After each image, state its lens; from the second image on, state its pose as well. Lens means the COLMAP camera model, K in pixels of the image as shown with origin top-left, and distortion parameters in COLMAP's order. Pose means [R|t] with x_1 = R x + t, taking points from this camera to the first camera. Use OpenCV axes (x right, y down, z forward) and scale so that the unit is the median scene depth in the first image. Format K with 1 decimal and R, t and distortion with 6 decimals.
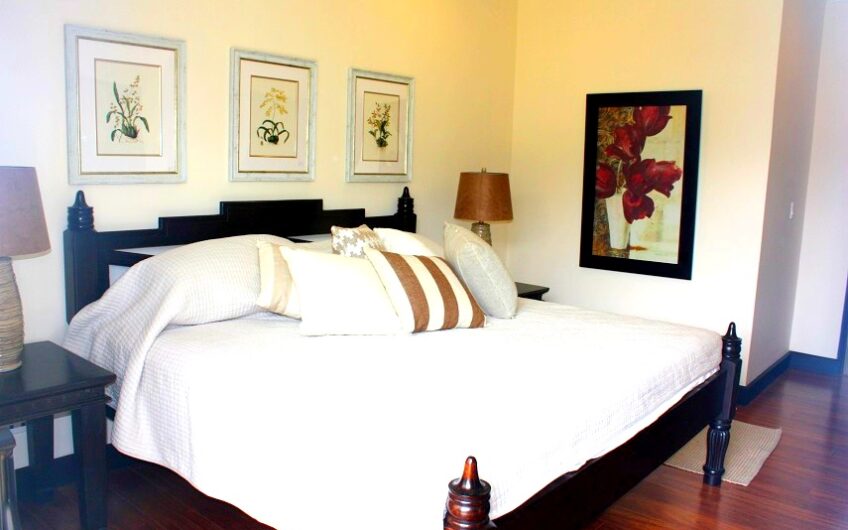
lens RADIAL K [[705.0, 0, 423.0], [0, 705.0, 264.2], [0, 0, 1]] dist [-0.171294, 0.145472]
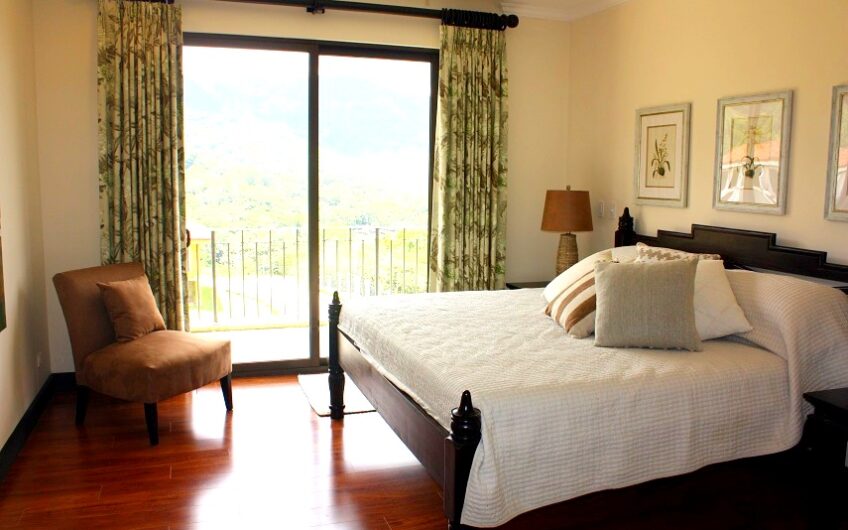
lens RADIAL K [[705.0, 0, 427.8], [0, 705.0, 265.3], [0, 0, 1]] dist [-0.171294, 0.145472]
pose [[-0.504819, 0.064363, -0.860823, 0.948663], [-0.161201, 0.972645, 0.167258, -0.136238], [0.848040, 0.223201, -0.480634, 1.109622]]
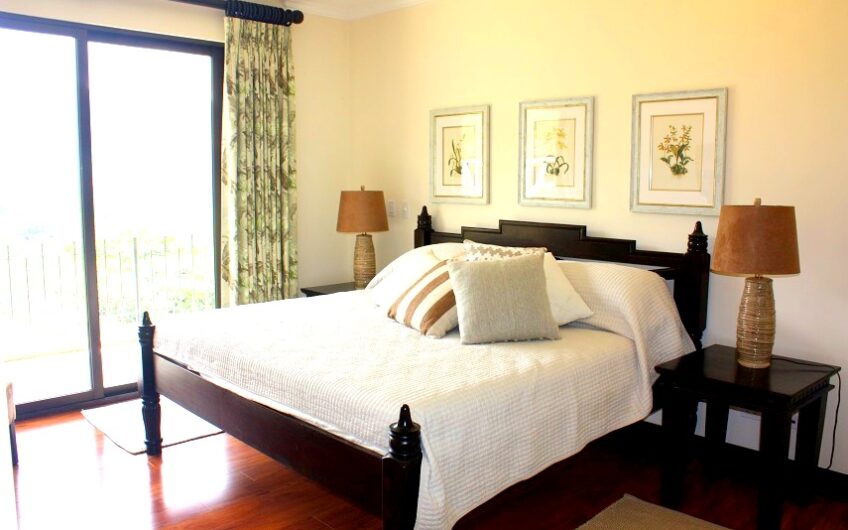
lens RADIAL K [[705.0, 0, 424.6], [0, 705.0, 265.8], [0, 0, 1]] dist [-0.171294, 0.145472]
pose [[-0.100941, 0.085060, -0.991250, 0.978512], [-0.157303, 0.982441, 0.100323, -0.106039], [0.982378, 0.166053, -0.085788, 0.907019]]
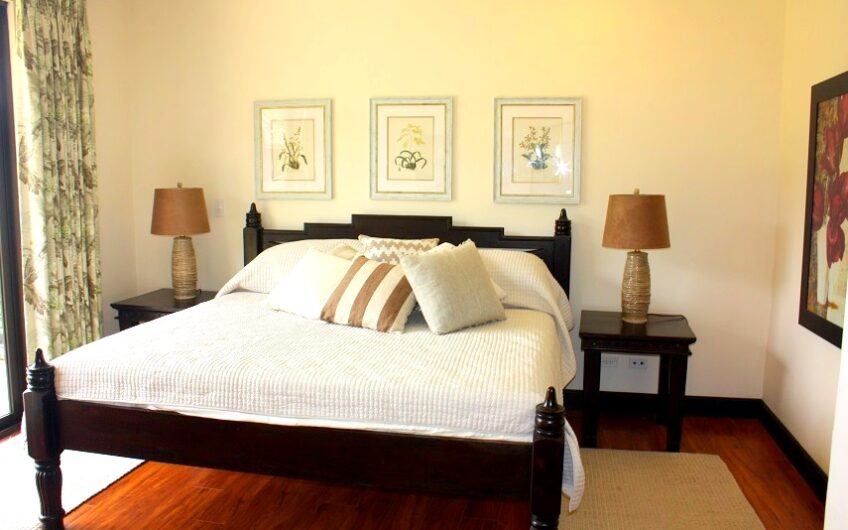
lens RADIAL K [[705.0, 0, 423.3], [0, 705.0, 271.2], [0, 0, 1]] dist [-0.171294, 0.145472]
pose [[0.480483, 0.087317, -0.872646, 0.888438], [-0.119268, 0.992293, 0.033619, -0.039101], [0.868856, 0.087926, 0.487194, 0.428951]]
